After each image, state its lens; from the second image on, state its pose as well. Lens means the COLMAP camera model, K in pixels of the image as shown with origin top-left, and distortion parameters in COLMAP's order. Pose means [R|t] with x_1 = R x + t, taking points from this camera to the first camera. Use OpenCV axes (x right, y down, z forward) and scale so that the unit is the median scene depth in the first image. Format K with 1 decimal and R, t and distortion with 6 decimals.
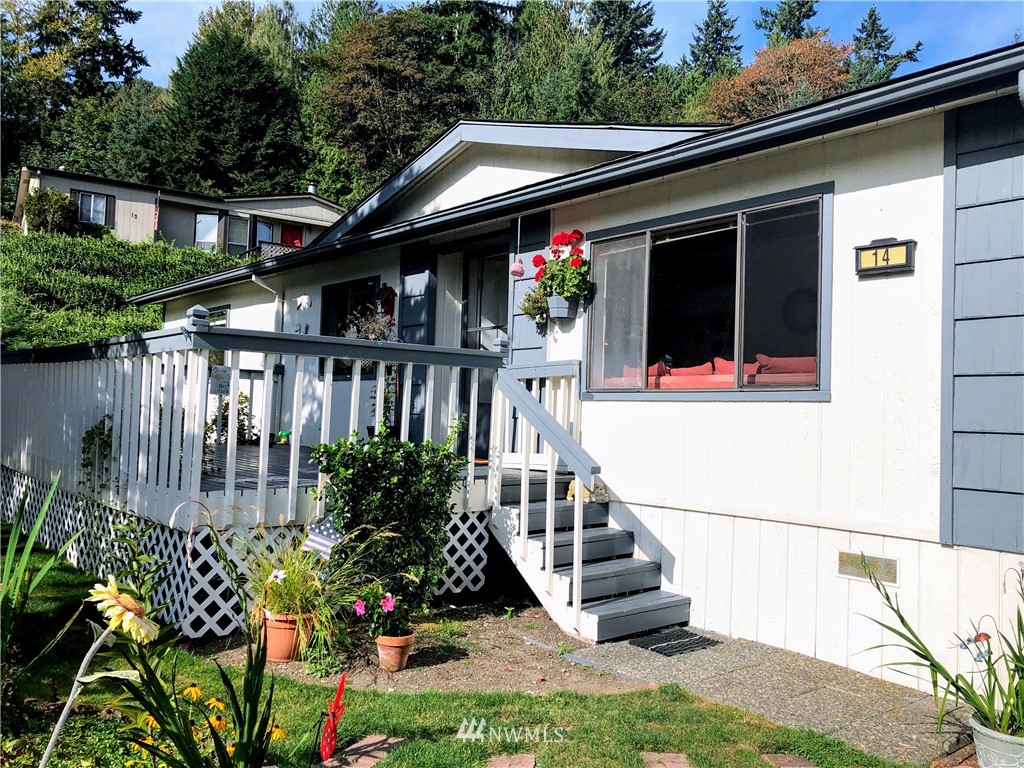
lens RADIAL K [[821.9, 0, 516.7], [0, 821.9, 378.9], [0, 0, 1]] dist [-0.005455, 0.013740]
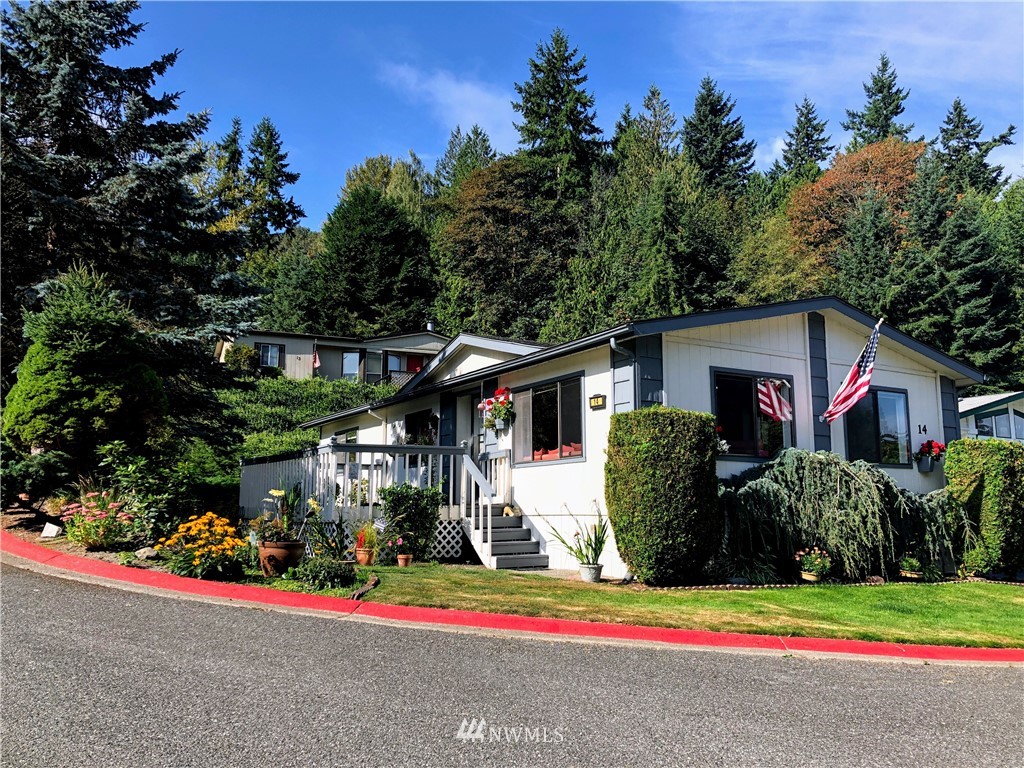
lens RADIAL K [[821.9, 0, 508.5], [0, 821.9, 385.6], [0, 0, 1]] dist [-0.005455, 0.013740]
pose [[0.982432, -0.060772, -0.176450, 0.045087], [0.040704, 0.992508, -0.115201, 0.005566], [0.182129, 0.105995, 0.977545, -0.105317]]
